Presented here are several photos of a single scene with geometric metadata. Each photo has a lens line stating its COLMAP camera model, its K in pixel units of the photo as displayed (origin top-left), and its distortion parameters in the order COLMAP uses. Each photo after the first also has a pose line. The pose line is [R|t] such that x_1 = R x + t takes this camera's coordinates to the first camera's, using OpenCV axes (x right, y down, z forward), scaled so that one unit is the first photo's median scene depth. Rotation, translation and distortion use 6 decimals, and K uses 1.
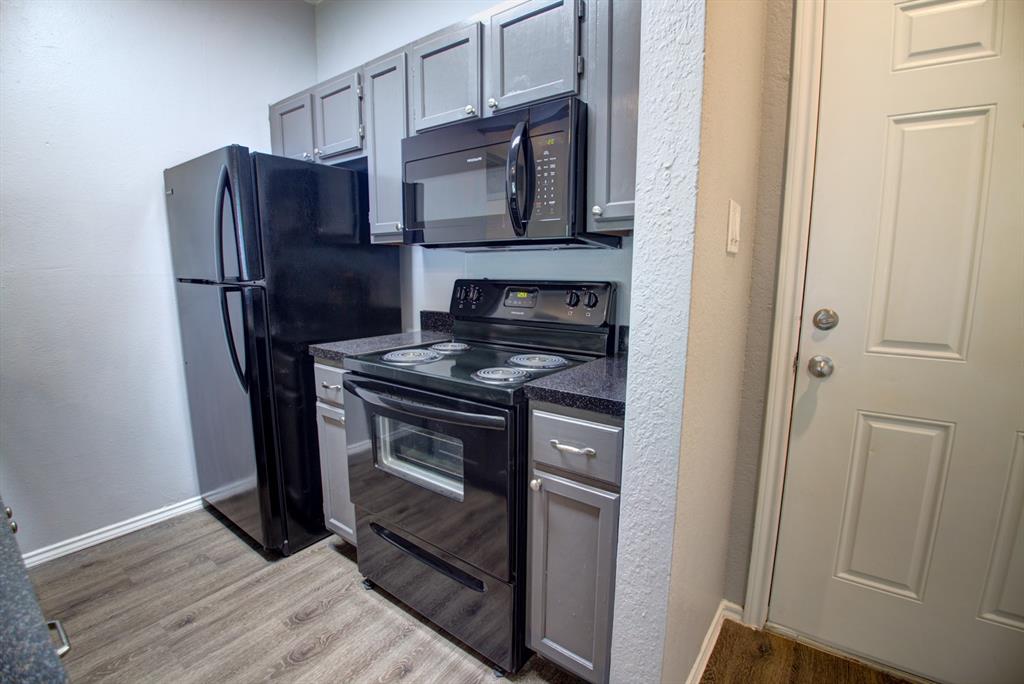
lens RADIAL K [[444.6, 0, 496.7], [0, 444.6, 344.5], [0, 0, 1]] dist [-0.039587, -0.003221]
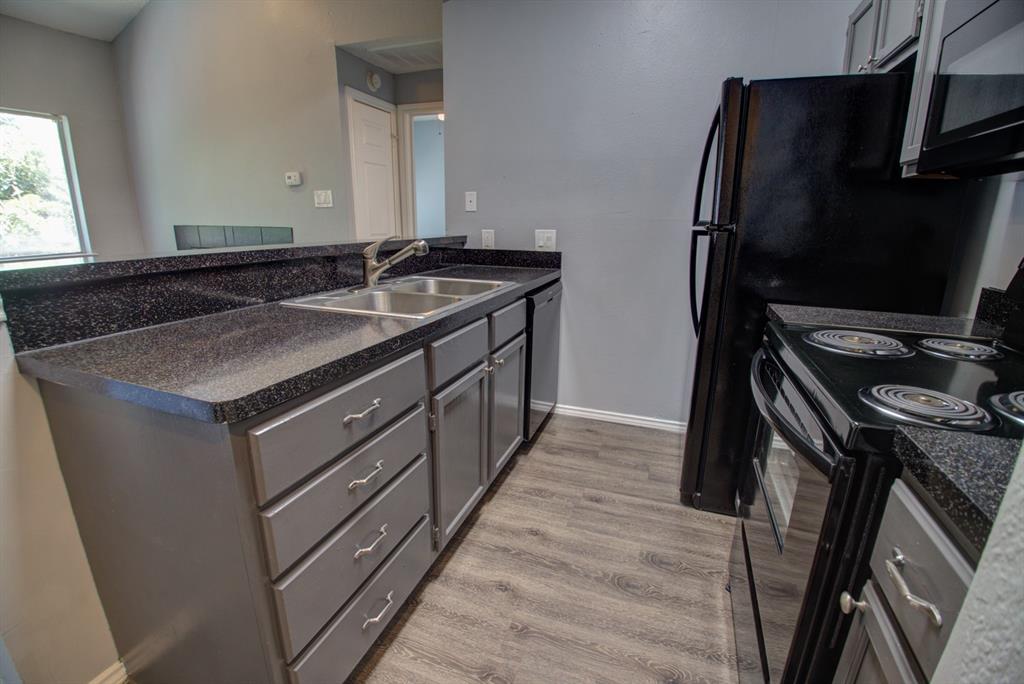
lens RADIAL K [[444.6, 0, 518.5], [0, 444.6, 341.6], [0, 0, 1]] dist [-0.039587, -0.003221]
pose [[0.305270, 0.247579, -0.919519, 0.243160], [-0.161124, 0.965118, 0.206365, -0.025209], [0.938536, 0.085159, 0.334512, 0.274205]]
